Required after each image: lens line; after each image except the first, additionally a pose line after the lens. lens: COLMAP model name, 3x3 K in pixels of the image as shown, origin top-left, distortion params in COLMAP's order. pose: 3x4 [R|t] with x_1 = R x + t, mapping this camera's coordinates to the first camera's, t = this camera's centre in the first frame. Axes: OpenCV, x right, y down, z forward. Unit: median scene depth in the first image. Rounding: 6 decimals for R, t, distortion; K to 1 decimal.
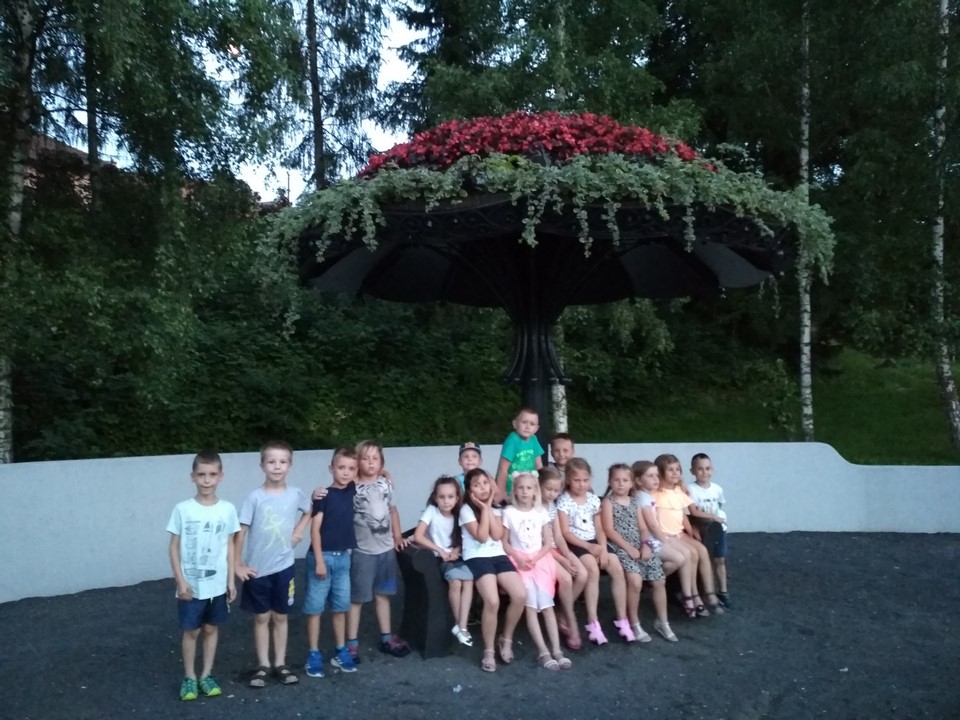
lens RADIAL K [[872.4, 0, 480.0], [0, 872.4, 360.0], [0, 0, 1]] dist [0.119711, -0.238282]
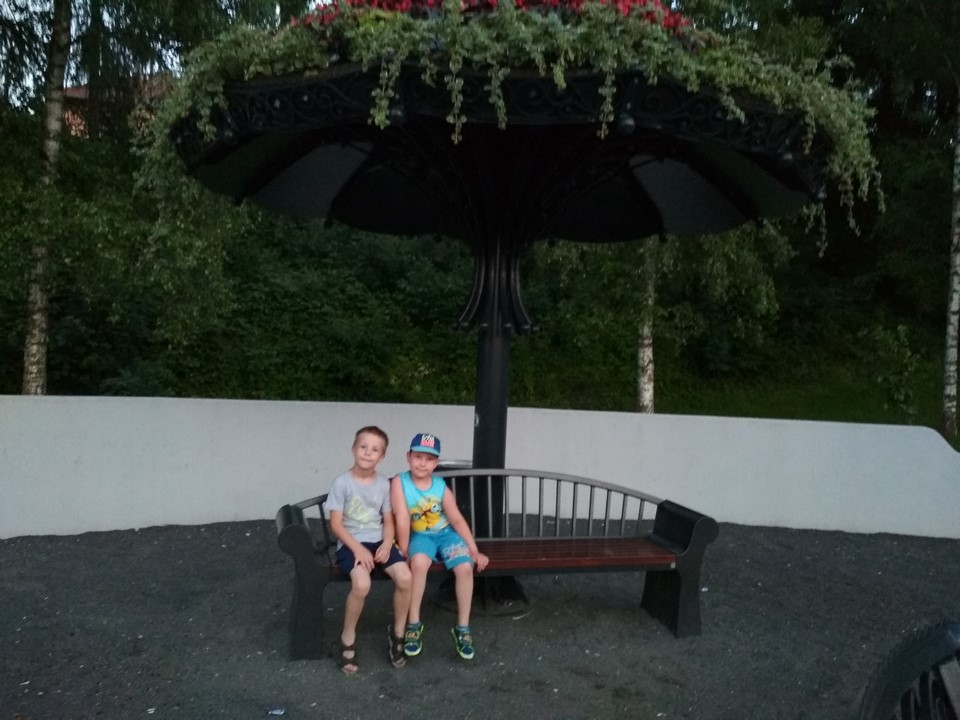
lens RADIAL K [[872.4, 0, 480.0], [0, 872.4, 360.0], [0, 0, 1]] dist [0.119711, -0.238282]
pose [[0.982487, 0.046136, -0.180530, 0.078043], [-0.038765, 0.998273, 0.044150, 0.007627], [0.182255, -0.036379, 0.982578, 0.080610]]
